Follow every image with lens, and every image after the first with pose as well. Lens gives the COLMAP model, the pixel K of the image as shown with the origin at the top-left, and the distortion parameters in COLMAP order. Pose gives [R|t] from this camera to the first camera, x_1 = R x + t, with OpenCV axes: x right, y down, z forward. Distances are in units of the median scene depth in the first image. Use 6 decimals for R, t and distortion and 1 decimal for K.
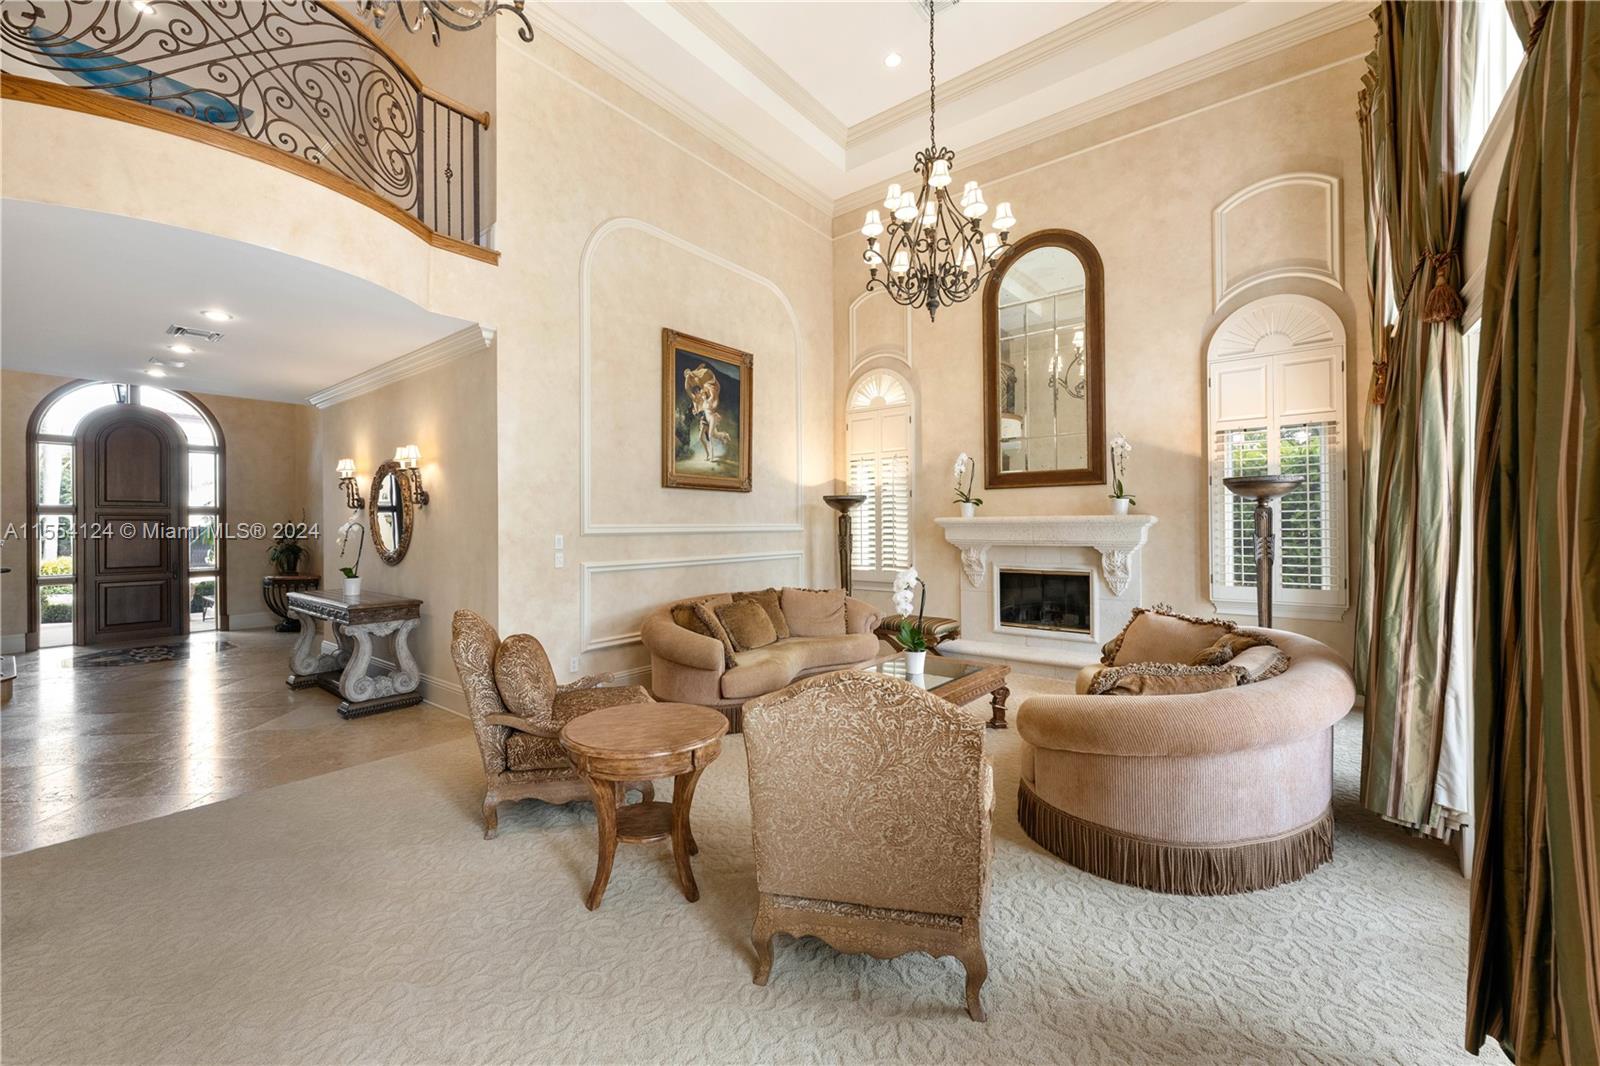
lens RADIAL K [[638.5, 0, 792.9], [0, 638.5, 527.2], [0, 0, 1]] dist [-0.001704, -0.000299]
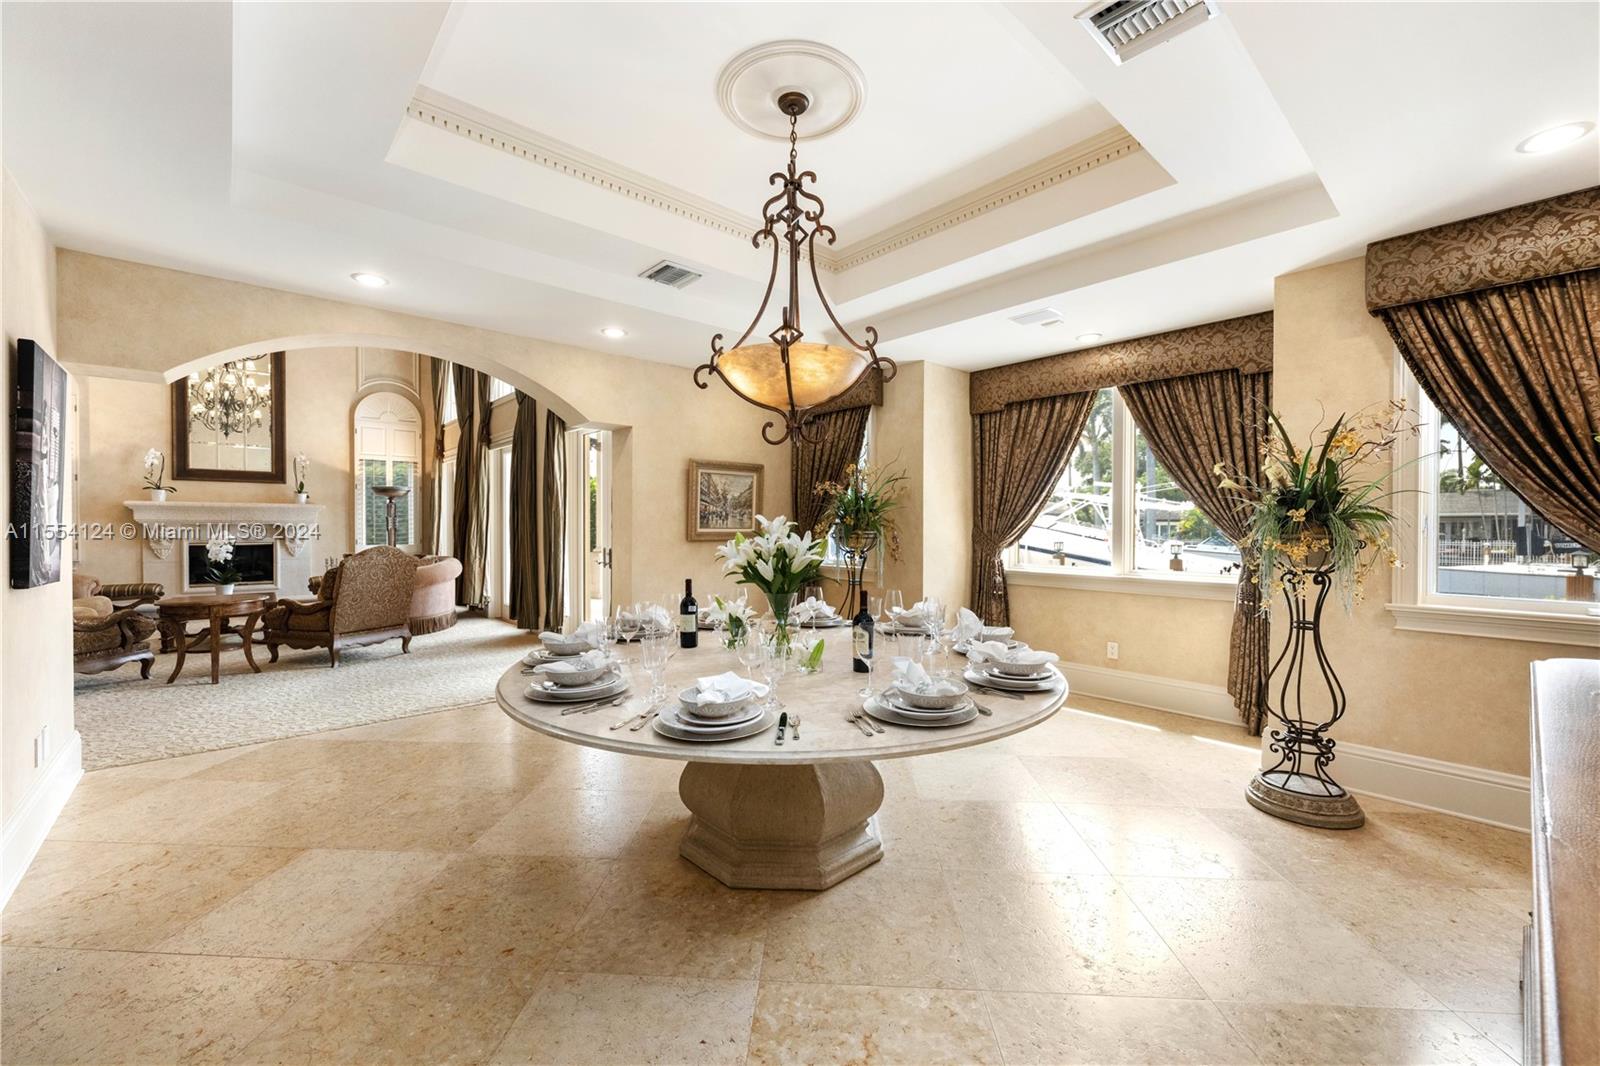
lens RADIAL K [[677.8, 0, 792.0], [0, 677.8, 528.3], [0, 0, 1]] dist [-0.001920, -0.000065]
pose [[0.204569, 0.001579, 0.978851, -0.892795], [-0.003631, 0.999993, -0.000854, 0.038266], [-0.978845, -0.003379, 0.204573, -0.543460]]
